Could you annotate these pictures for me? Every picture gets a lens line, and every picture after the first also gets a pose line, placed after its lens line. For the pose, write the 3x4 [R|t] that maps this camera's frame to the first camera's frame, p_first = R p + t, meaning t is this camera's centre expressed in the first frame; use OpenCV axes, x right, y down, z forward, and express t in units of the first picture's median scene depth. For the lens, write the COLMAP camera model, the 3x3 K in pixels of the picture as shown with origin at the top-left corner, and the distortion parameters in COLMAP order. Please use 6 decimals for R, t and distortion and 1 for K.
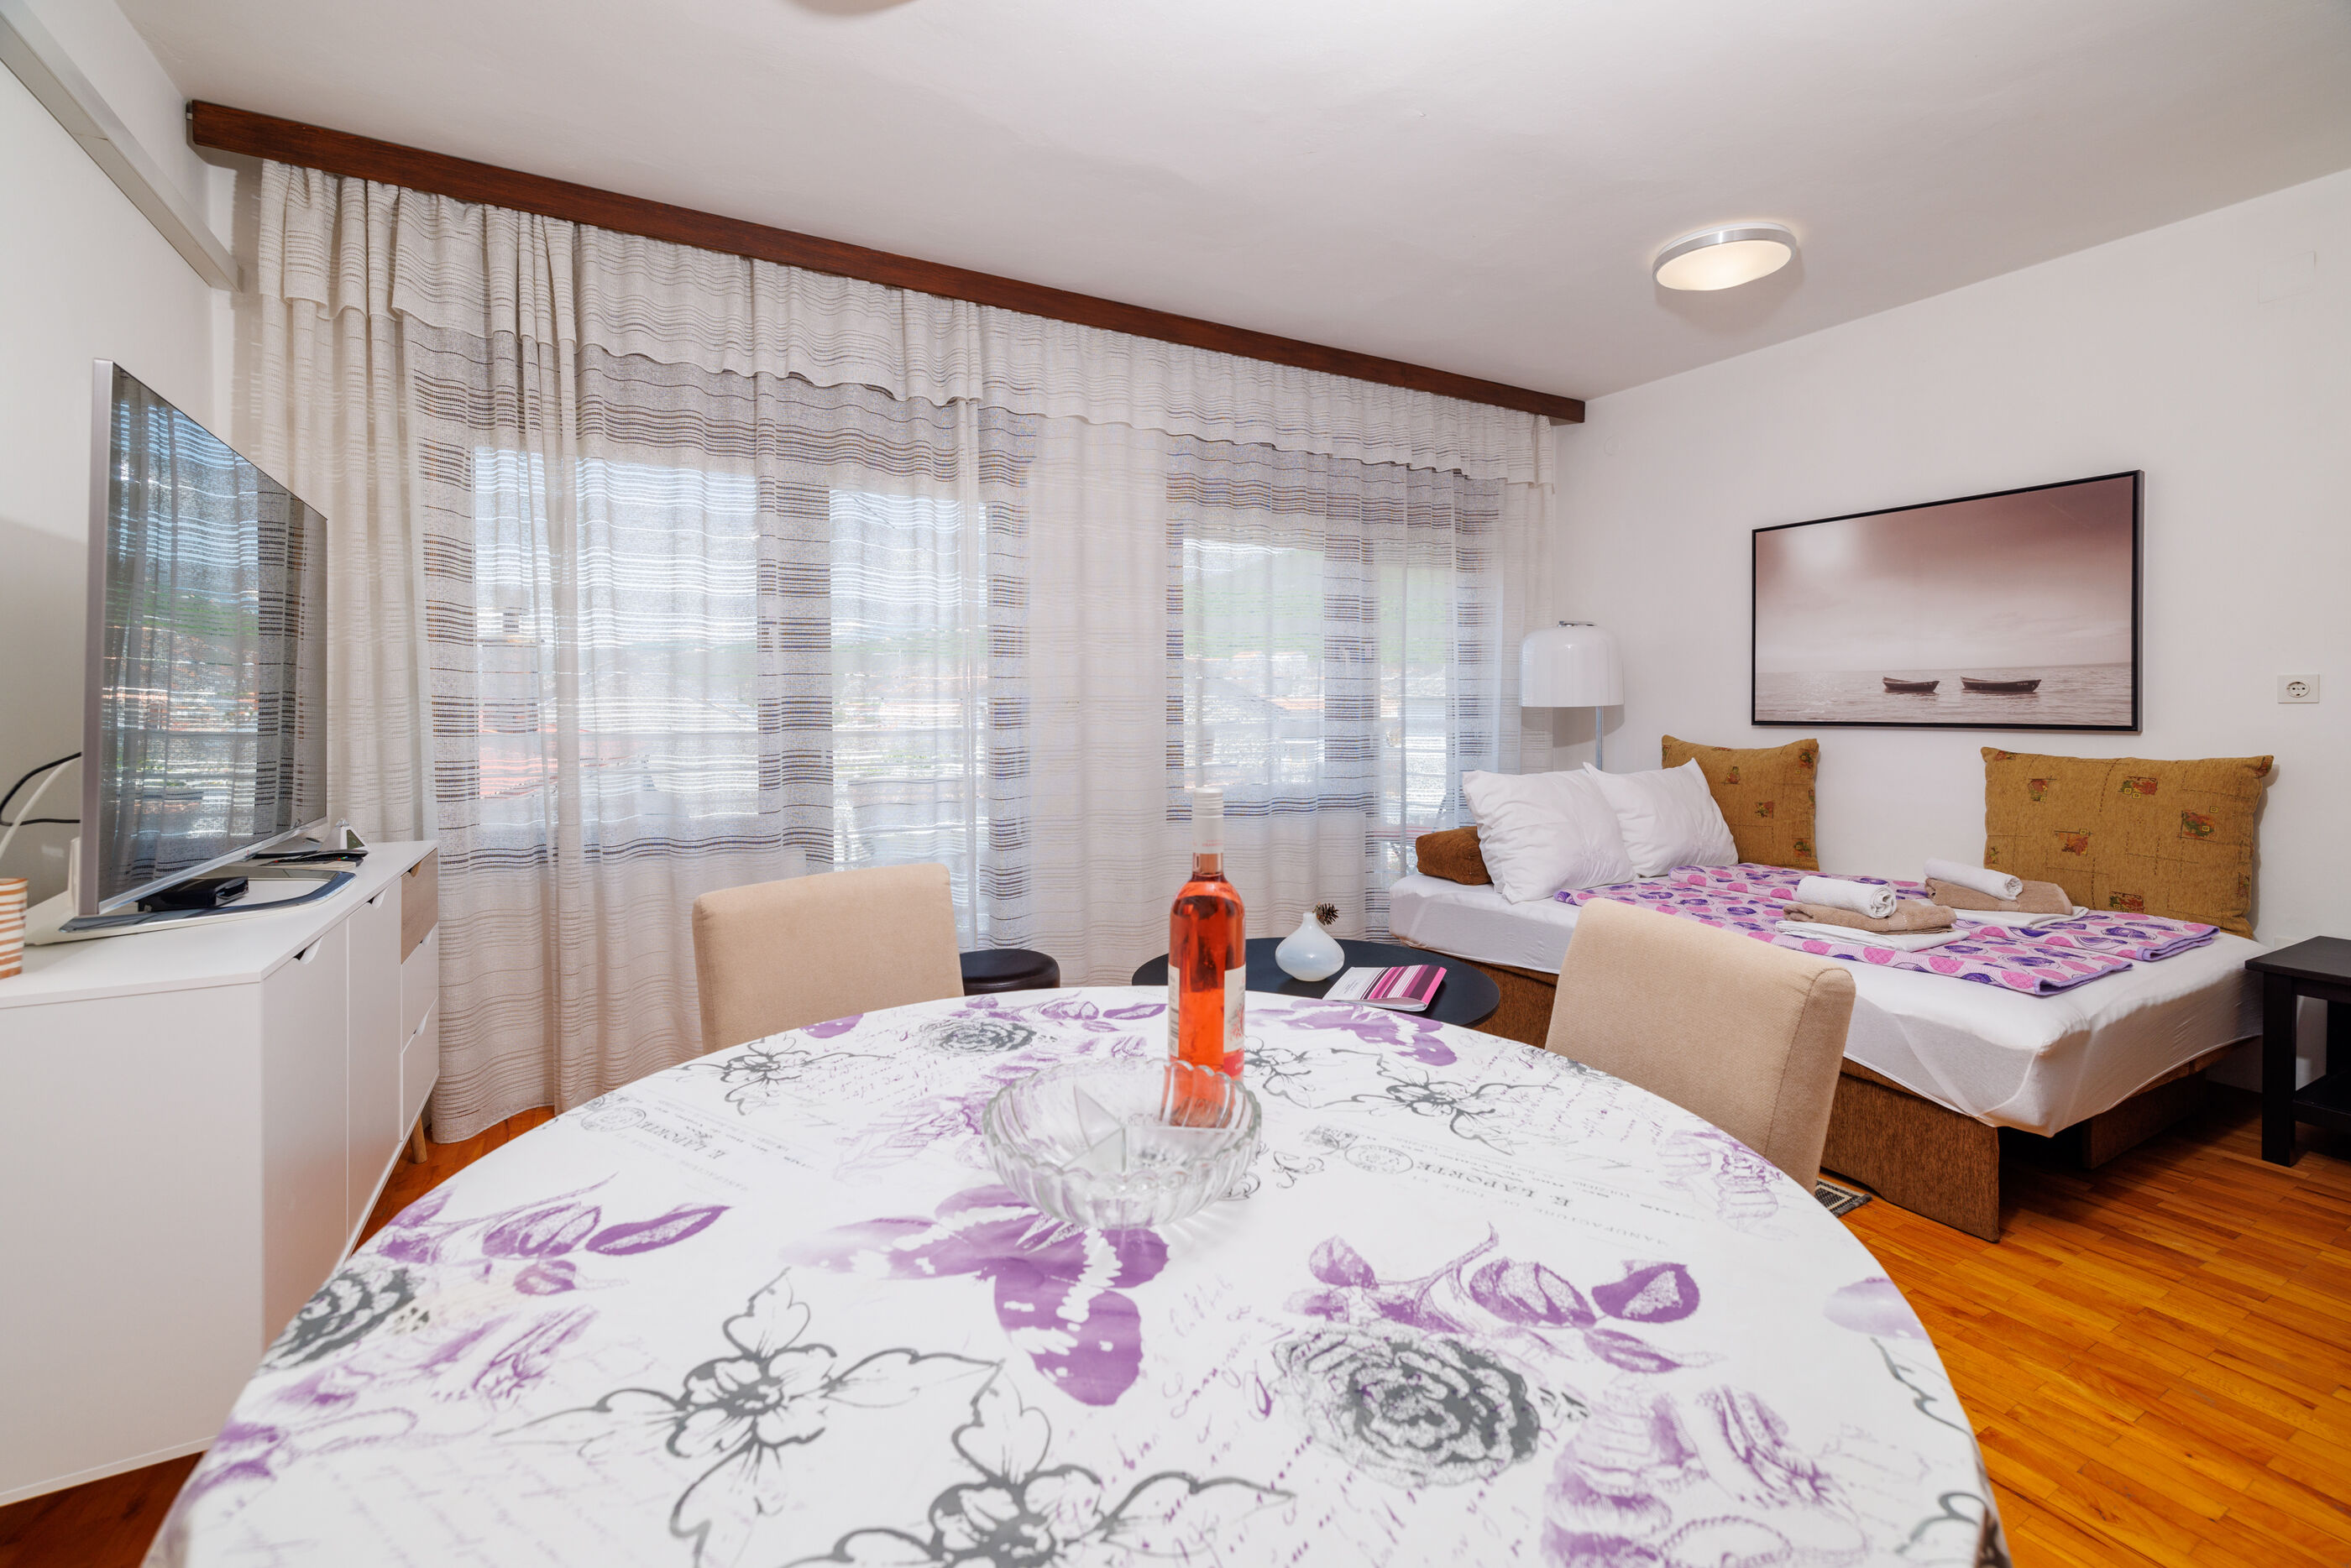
lens RADIAL K [[1000.3, 0, 1186.9], [0, 1000.3, 711.7], [0, 0, 1]] dist [0.001996, 0.000691]
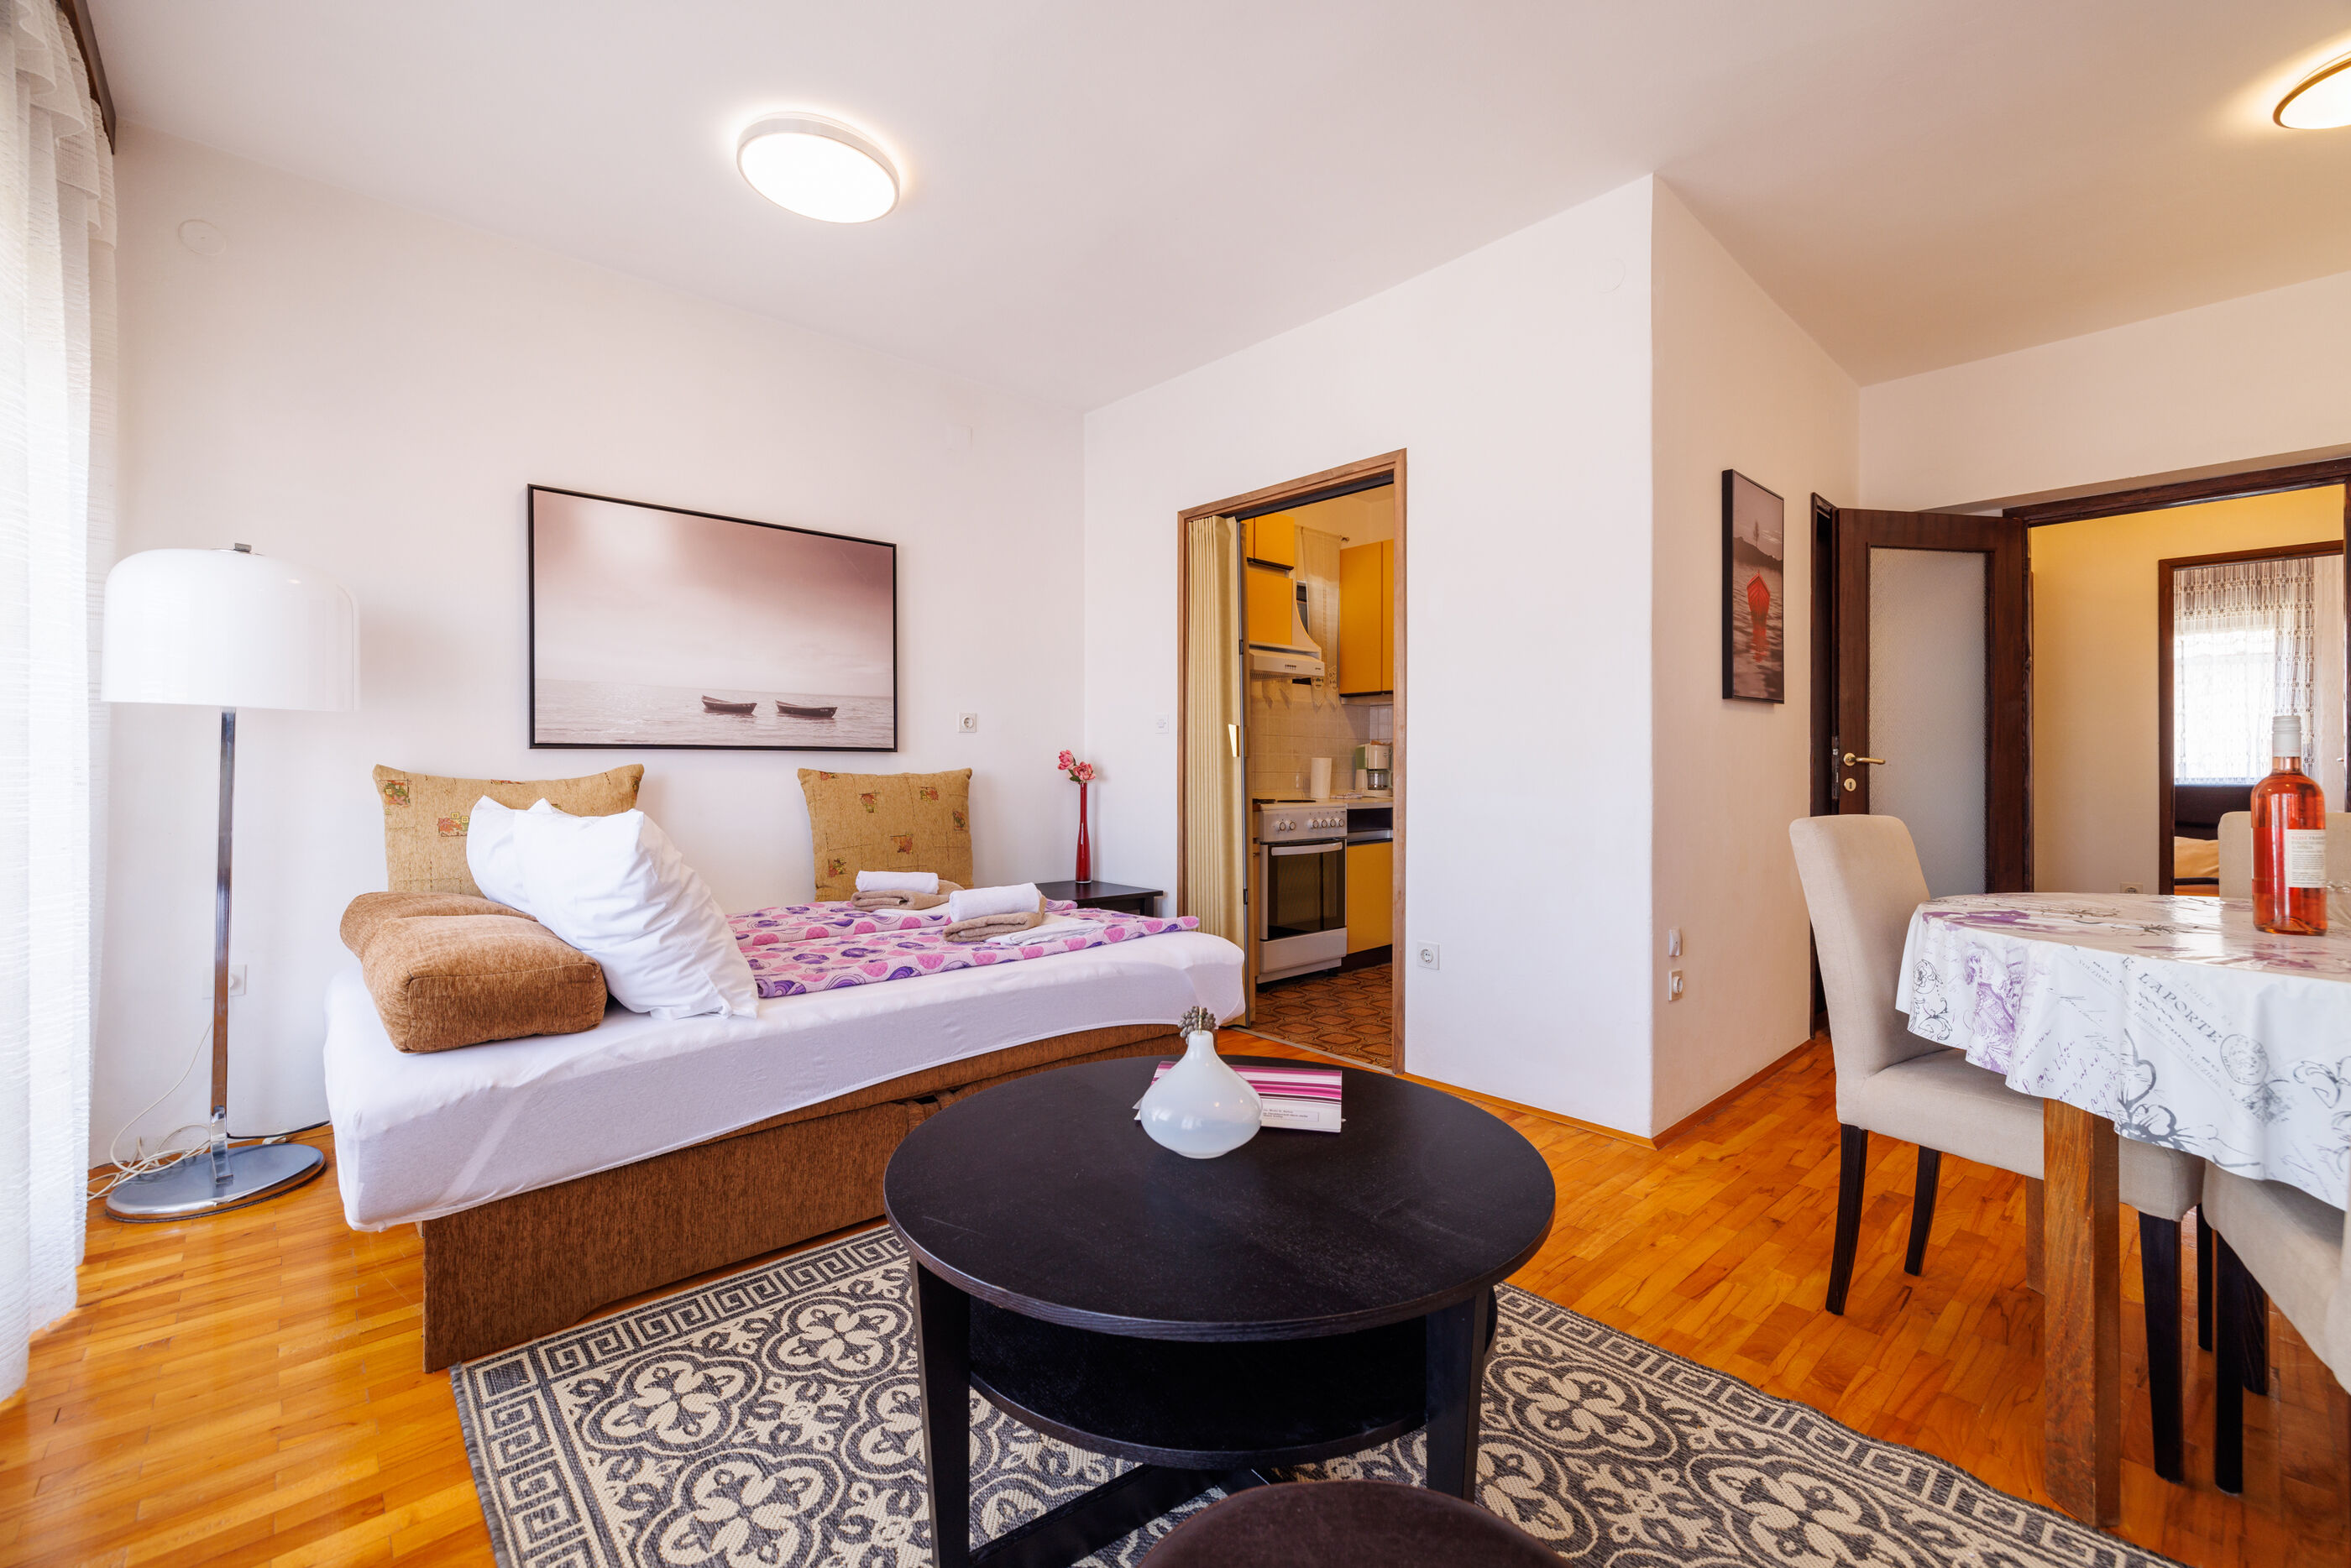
lens RADIAL K [[986.3, 0, 1182.4], [0, 986.3, 768.4], [0, 0, 1]] dist [-0.002724, 0.000099]
pose [[-0.211602, 0.002476, 0.977353, -0.357561], [0.009384, 0.999956, -0.000502, 0.047118], [-0.977311, 0.009065, -0.211616, 0.981566]]
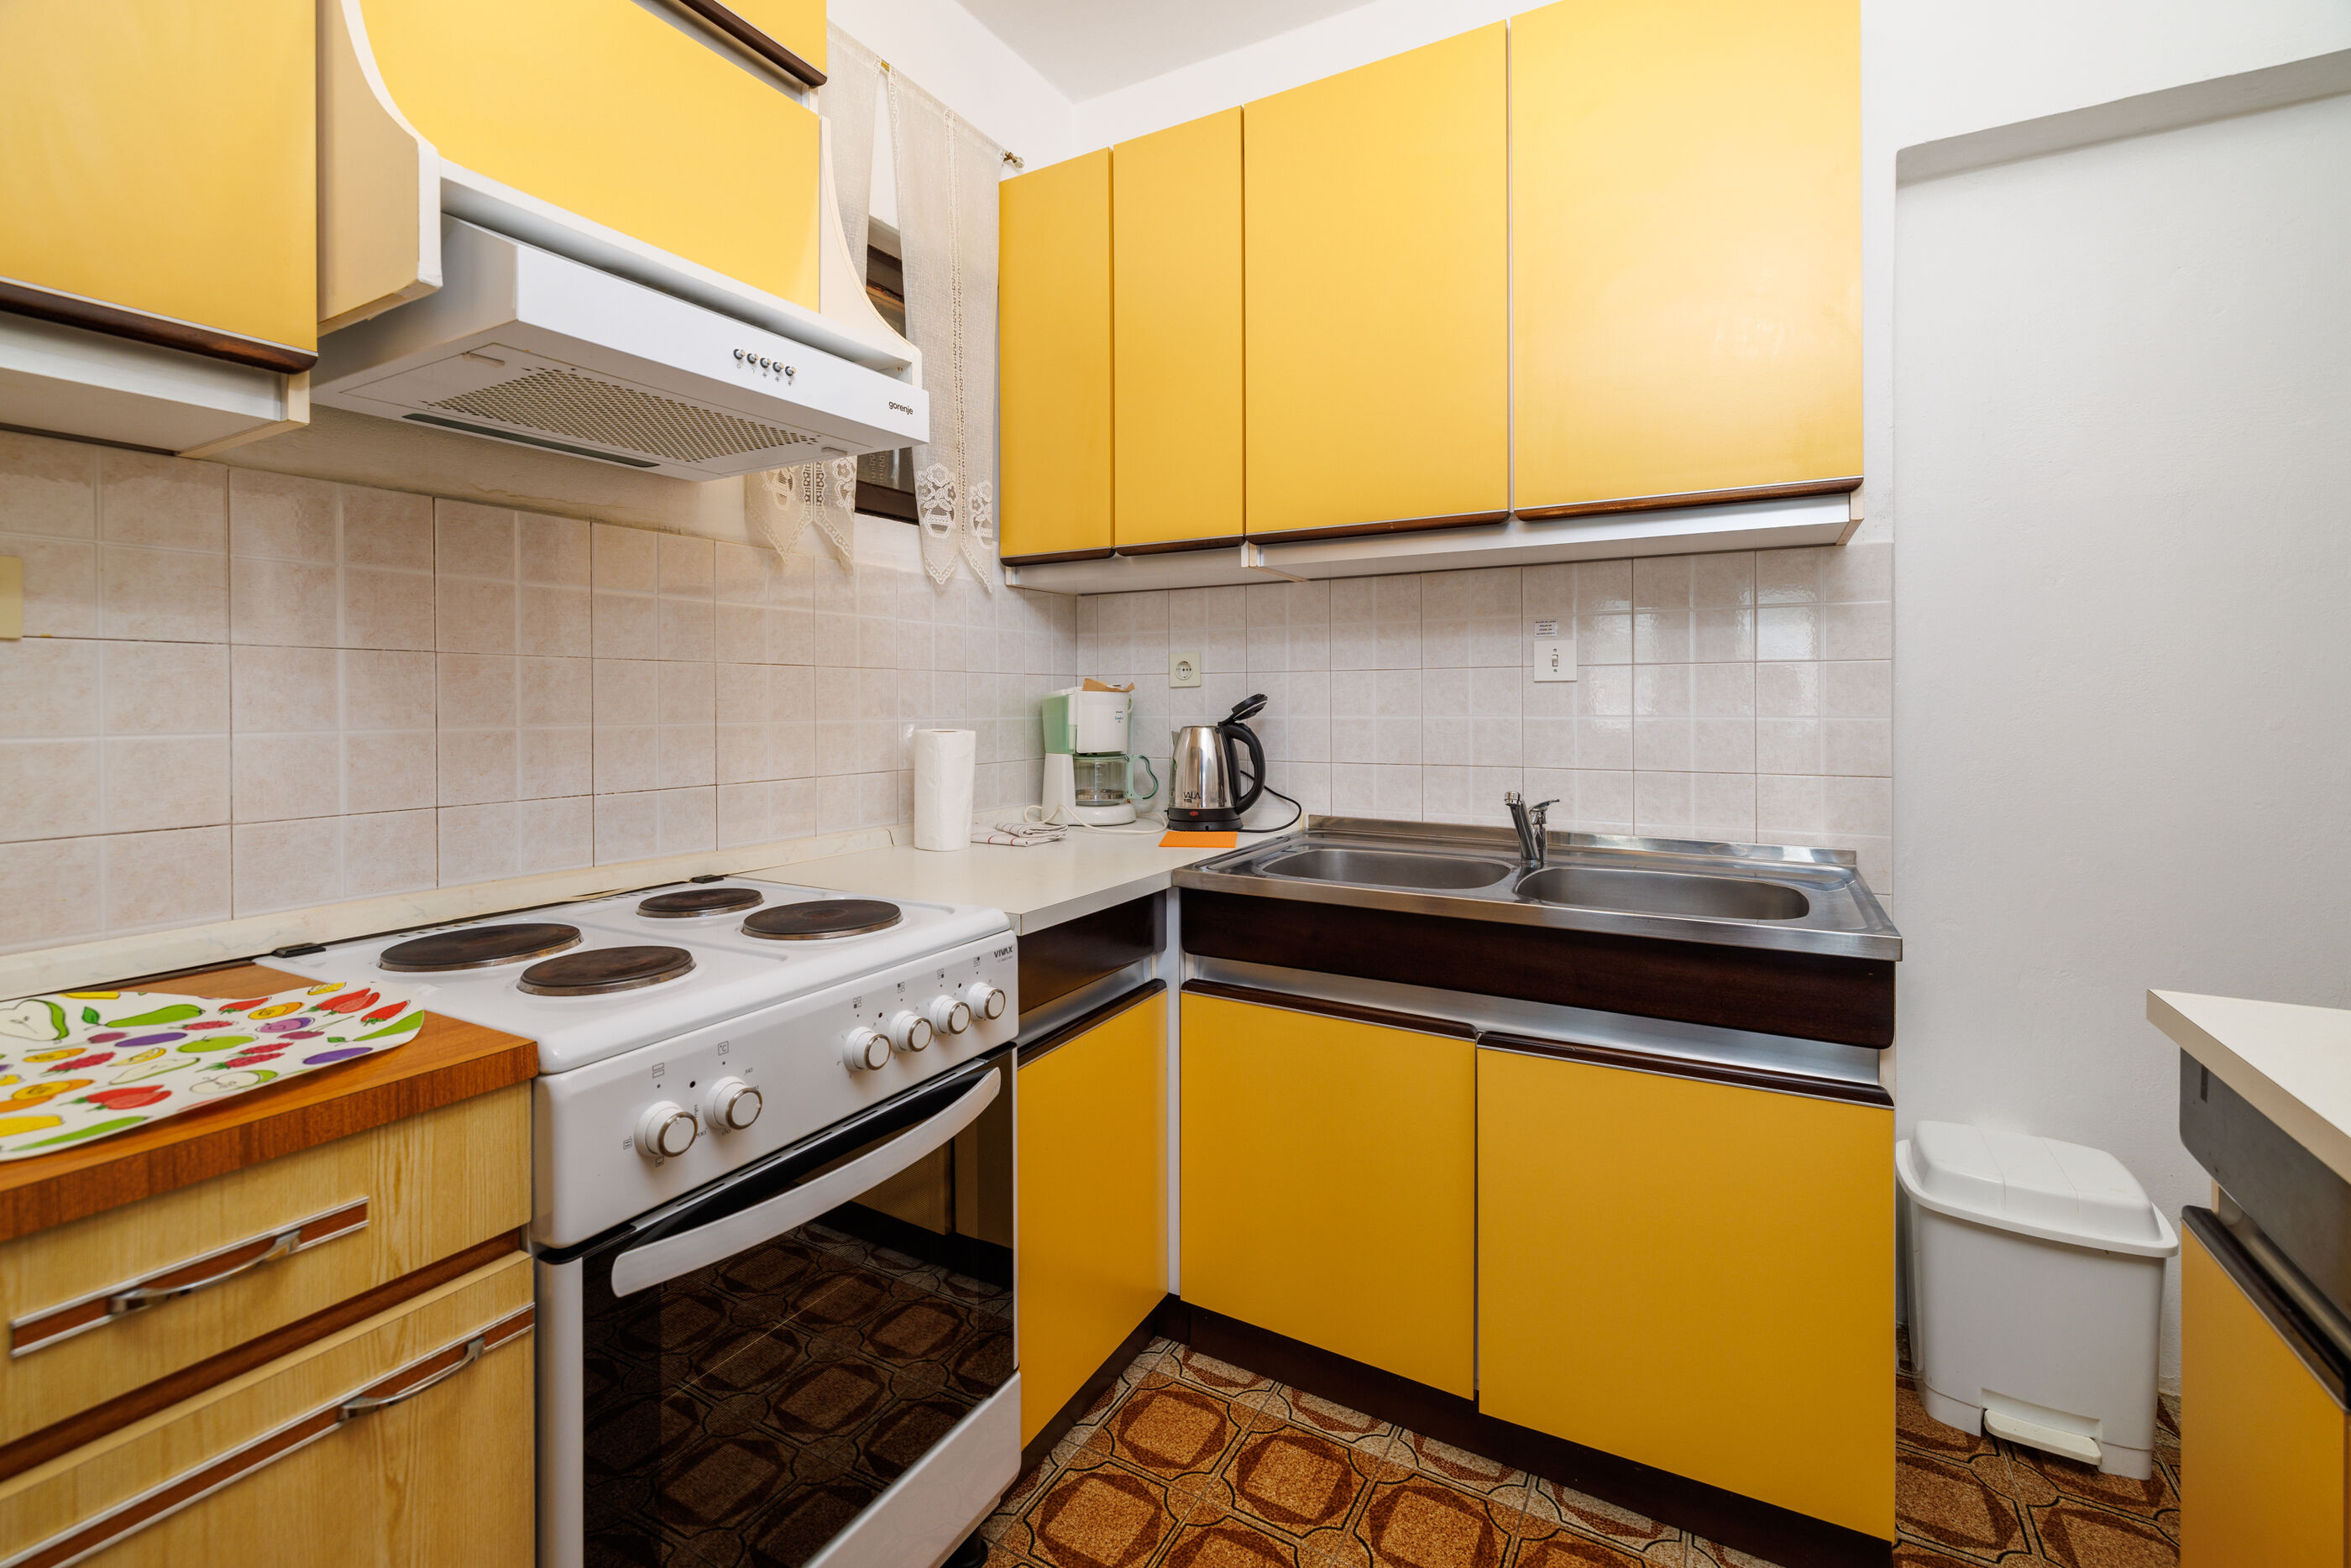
lens RADIAL K [[1000.3, 0, 1186.9], [0, 1000.3, 711.7], [0, 0, 1]] dist [0.001996, 0.000691]
pose [[-0.509964, -0.003741, 0.860187, 0.770223], [0.015205, 0.999795, 0.013363, 0.010388], [-0.860061, 0.019894, -0.509803, 0.526592]]
